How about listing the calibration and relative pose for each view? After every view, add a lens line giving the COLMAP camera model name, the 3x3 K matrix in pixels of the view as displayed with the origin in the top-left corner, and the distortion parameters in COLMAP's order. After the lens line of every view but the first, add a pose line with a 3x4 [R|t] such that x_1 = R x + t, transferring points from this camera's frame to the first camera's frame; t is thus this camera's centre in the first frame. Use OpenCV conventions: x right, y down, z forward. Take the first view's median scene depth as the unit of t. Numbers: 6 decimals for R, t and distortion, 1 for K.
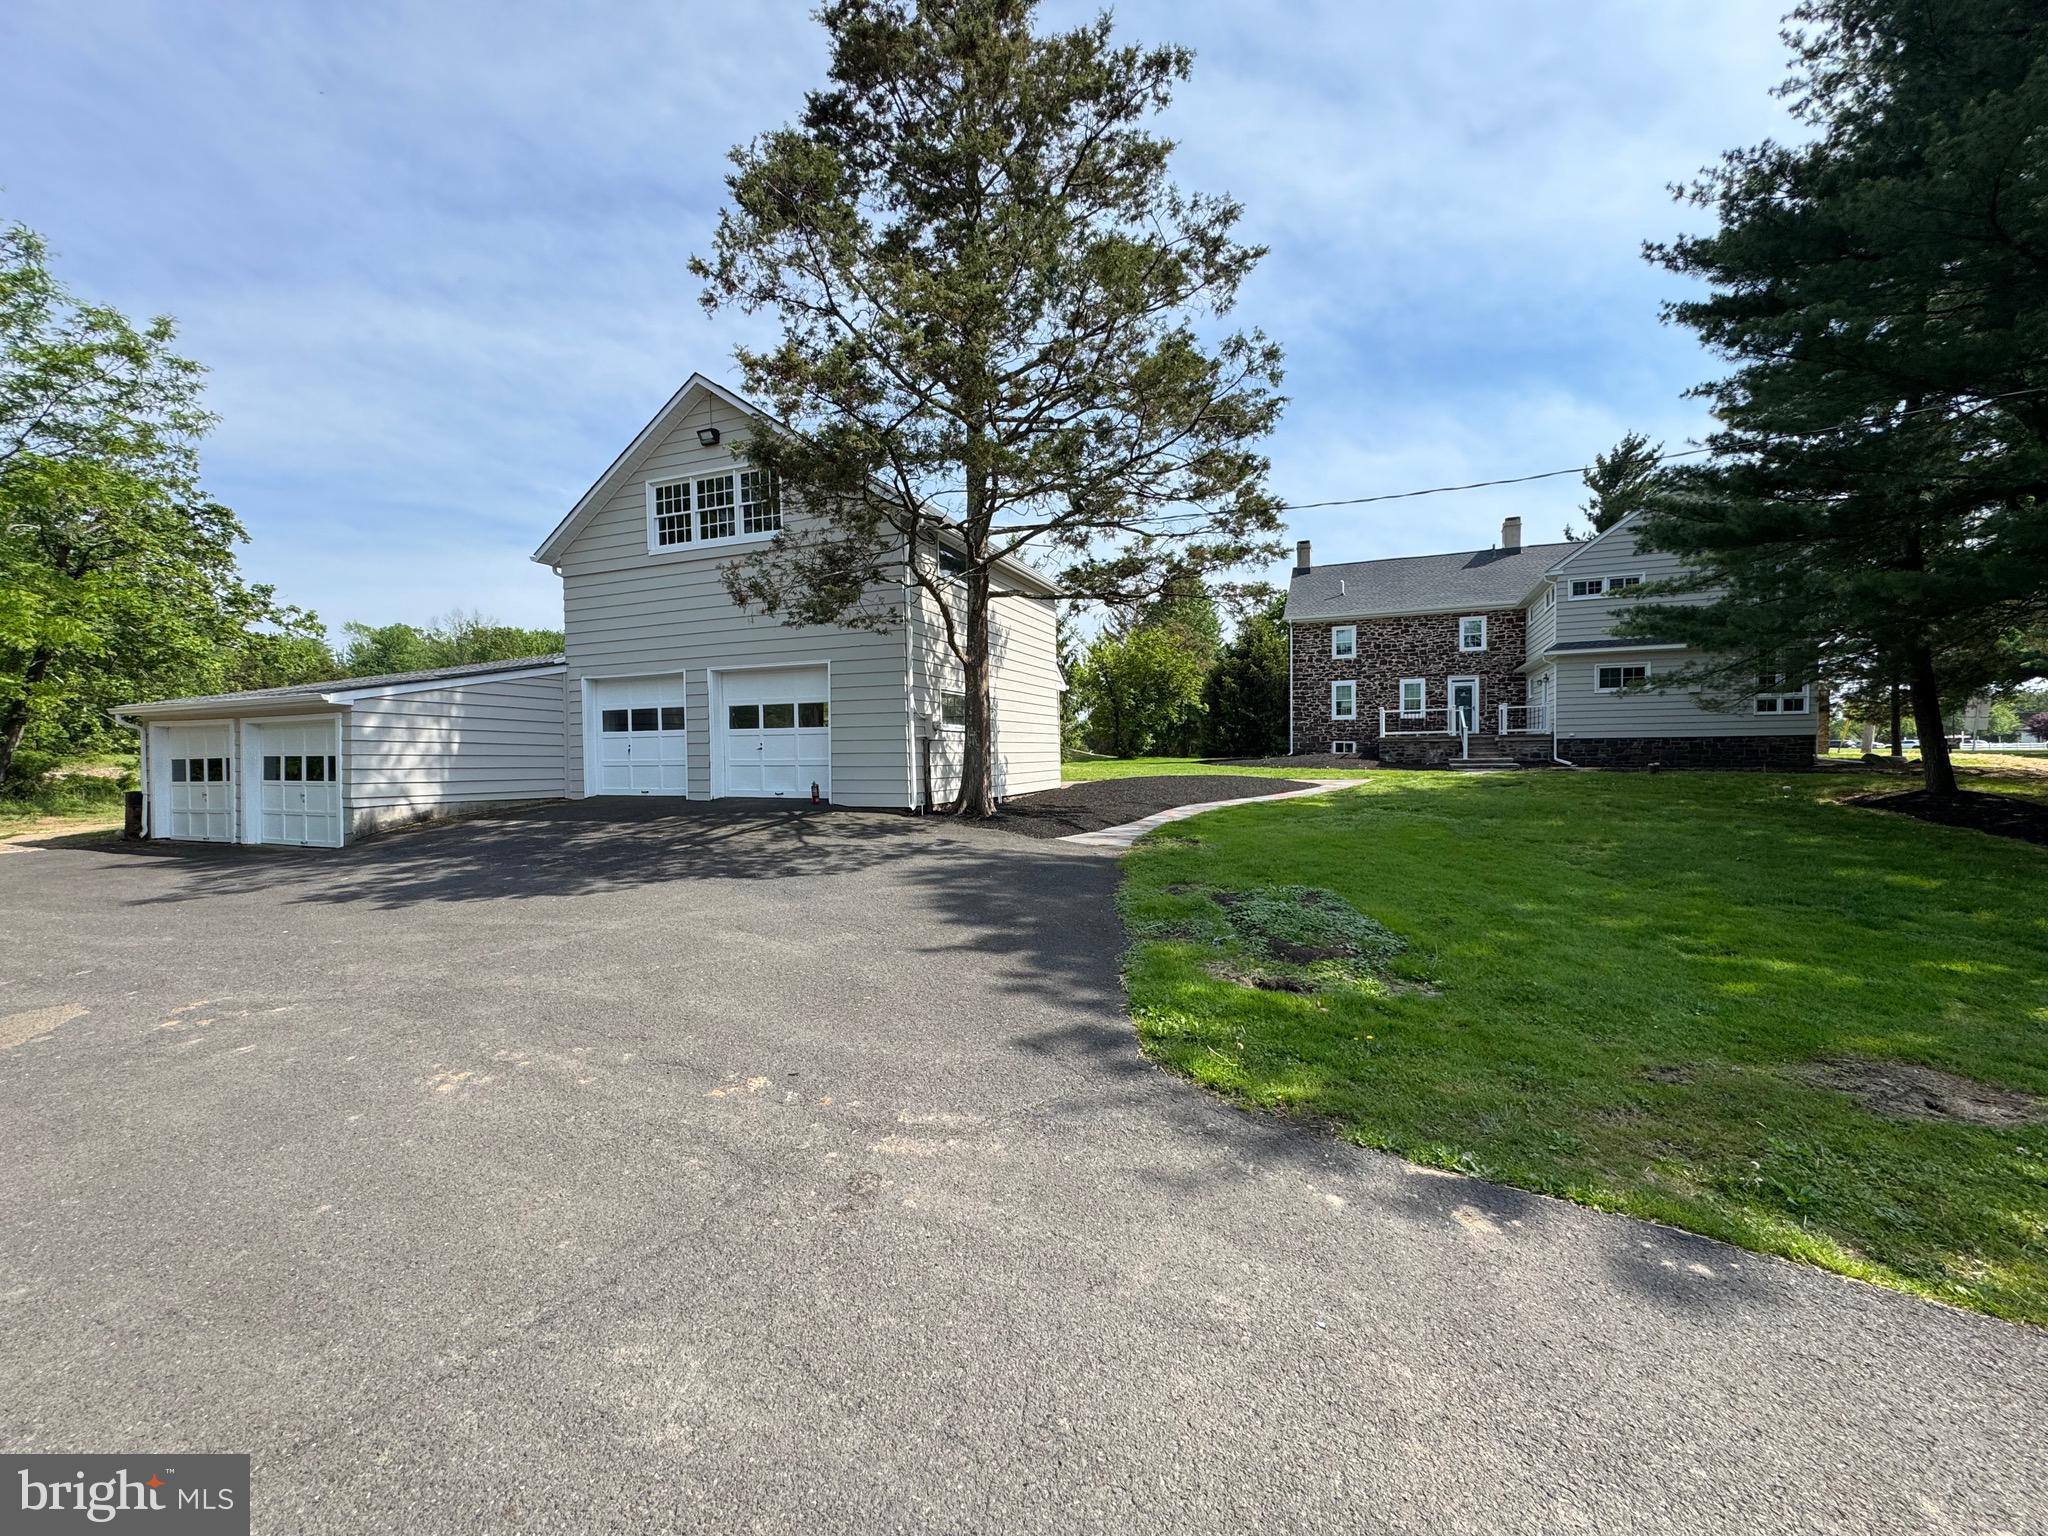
lens RADIAL K [[820.1, 0, 1024.0], [0, 820.1, 768.0], [0, 0, 1]] dist [-0.002481, 0.000325]
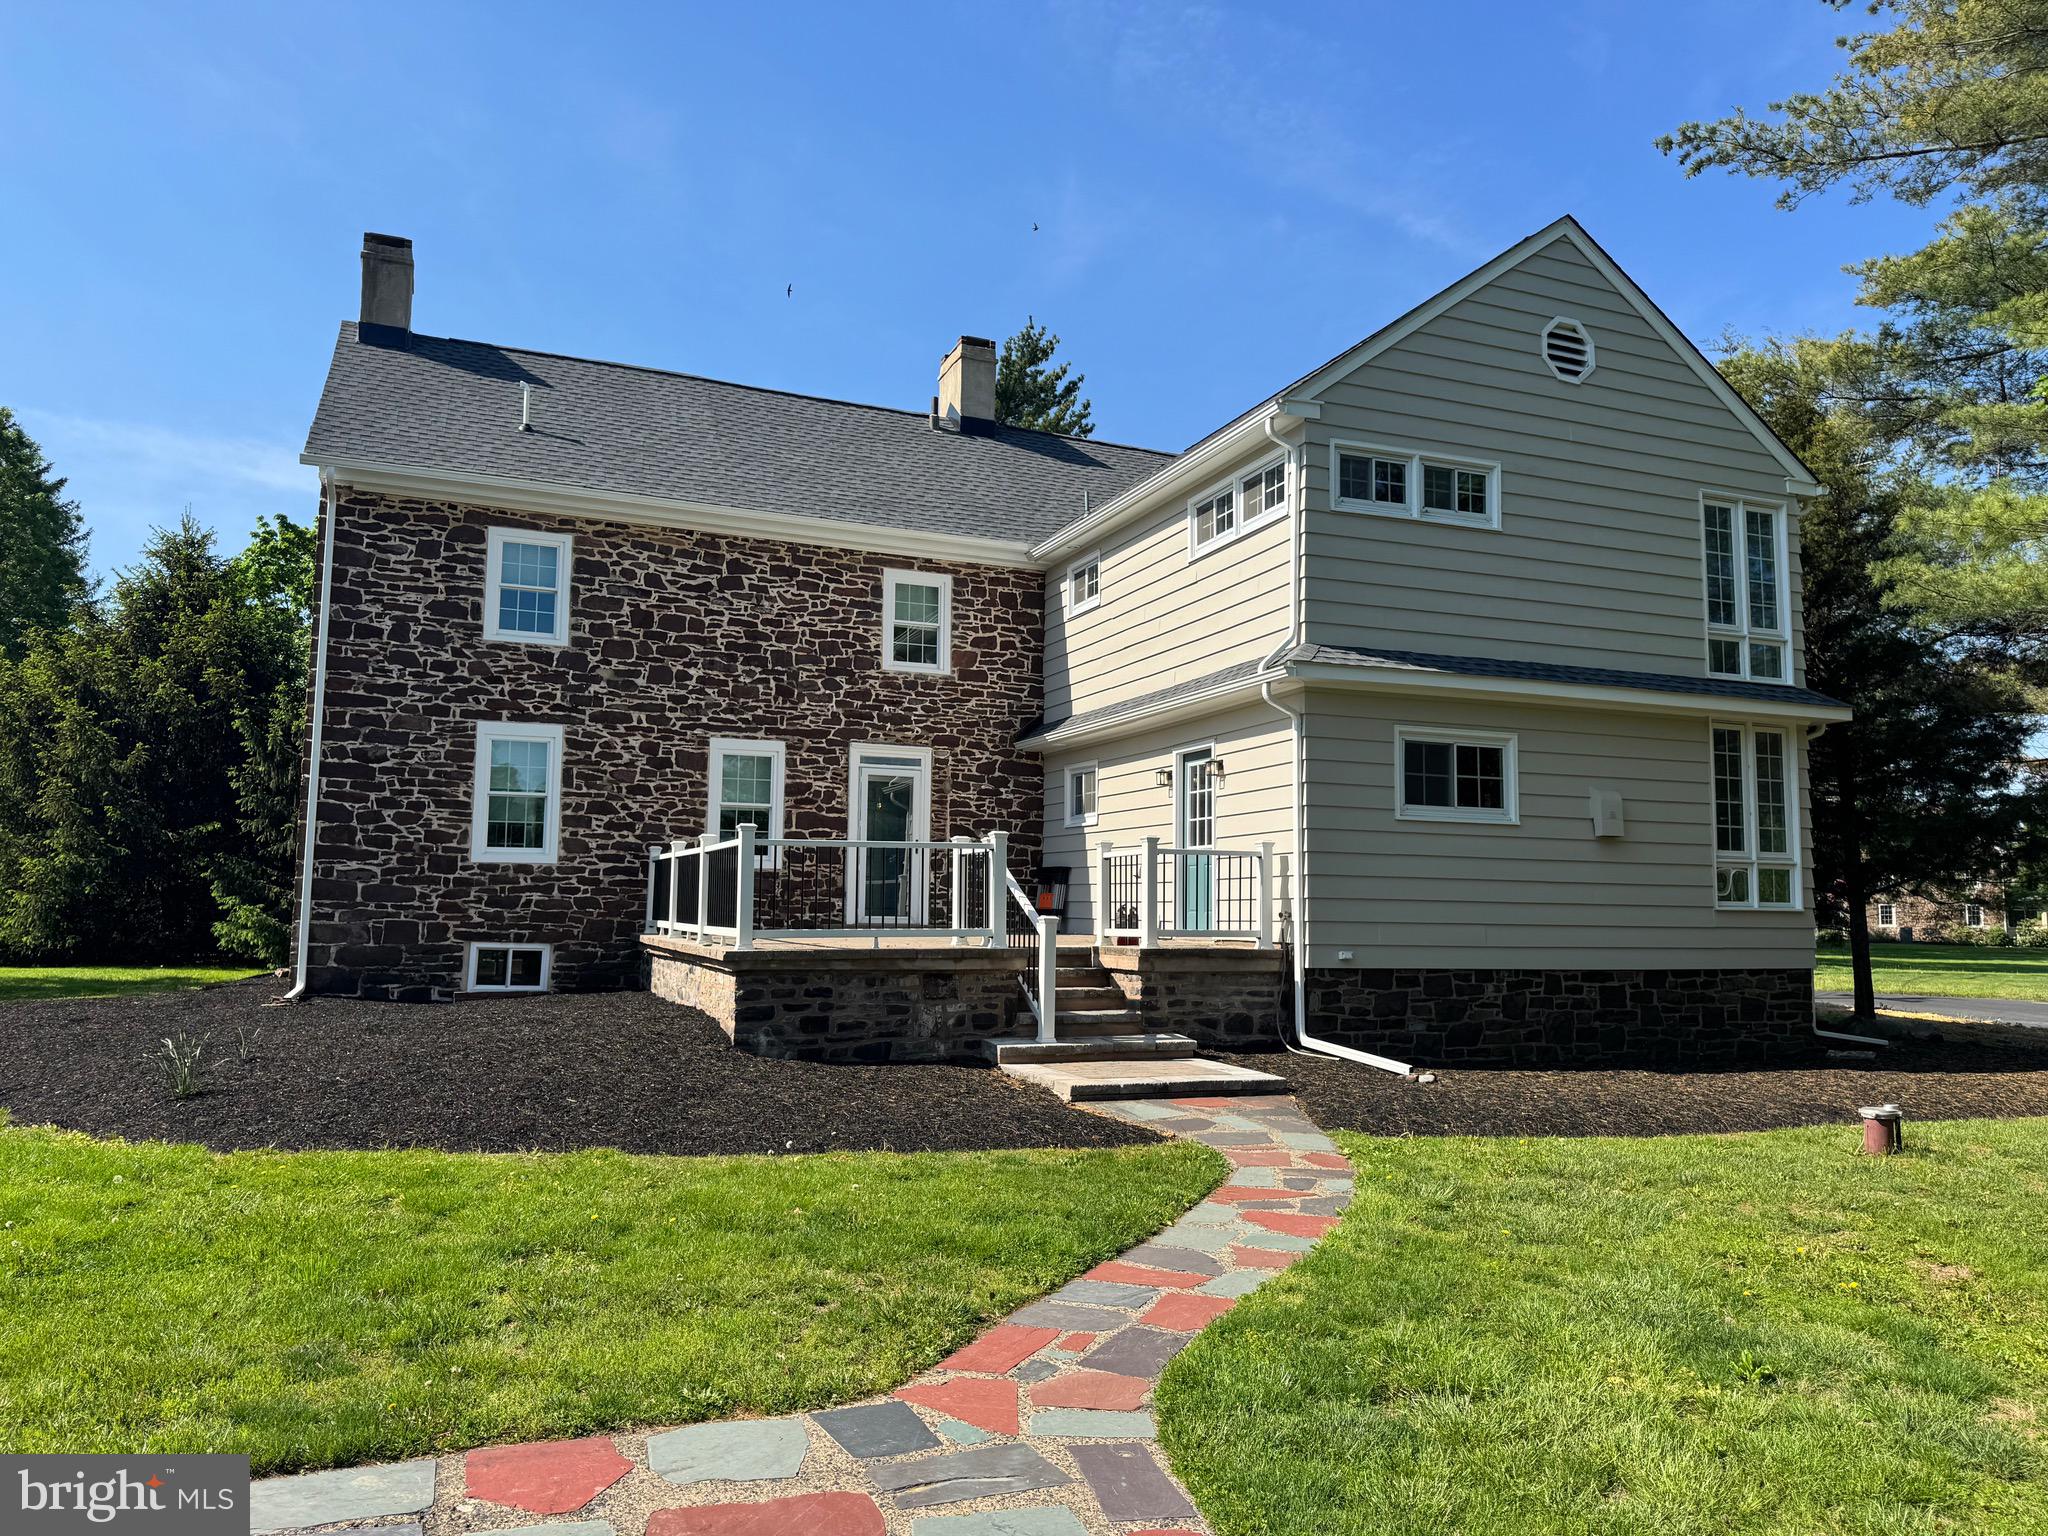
lens RADIAL K [[1415.3, 0, 1024.0], [0, 1415.3, 768.0], [0, 0, 1]] dist [0.111628, -0.122035]
pose [[0.696226, 0.094636, 0.711557, 0.171996], [-0.007210, 0.992143, -0.124900, -0.033456], [-0.717786, 0.081828, 0.691439, 0.566364]]
